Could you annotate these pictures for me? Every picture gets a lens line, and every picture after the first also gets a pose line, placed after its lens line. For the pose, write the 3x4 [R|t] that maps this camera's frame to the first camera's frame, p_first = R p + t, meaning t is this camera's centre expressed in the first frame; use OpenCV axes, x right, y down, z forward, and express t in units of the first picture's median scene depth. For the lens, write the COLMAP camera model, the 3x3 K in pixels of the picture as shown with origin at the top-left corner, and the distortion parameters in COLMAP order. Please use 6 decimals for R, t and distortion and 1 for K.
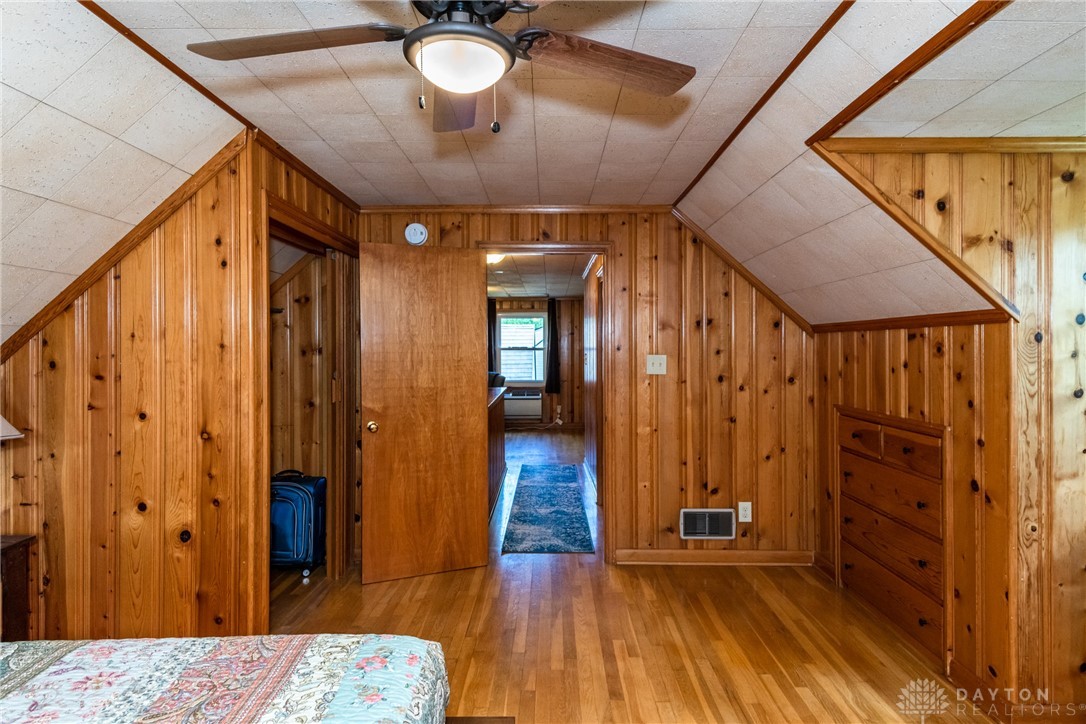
lens RADIAL K [[604.6, 0, 547.1], [0, 604.6, 340.6], [0, 0, 1]] dist [0.050193, -0.031105]
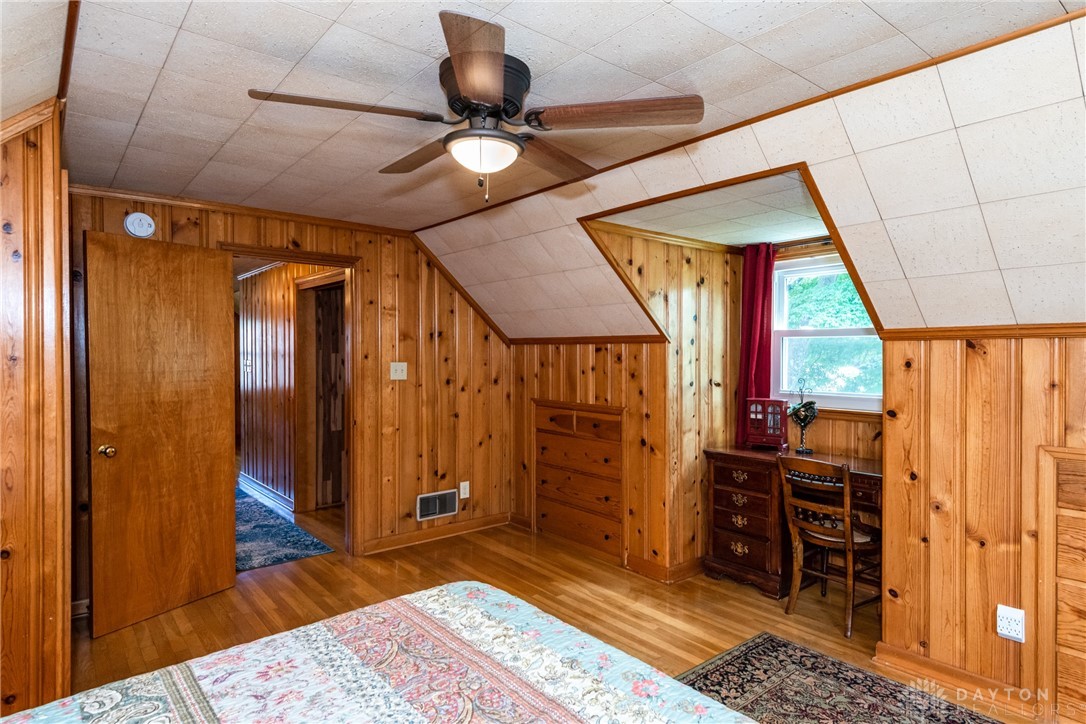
lens RADIAL K [[604.6, 0, 547.1], [0, 604.6, 340.6], [0, 0, 1]] dist [0.050193, -0.031105]
pose [[0.771558, 0.015159, 0.635978, -0.349623], [-0.011831, 0.999885, -0.009480, -0.010217], [-0.636049, -0.000209, 0.771649, -0.050283]]
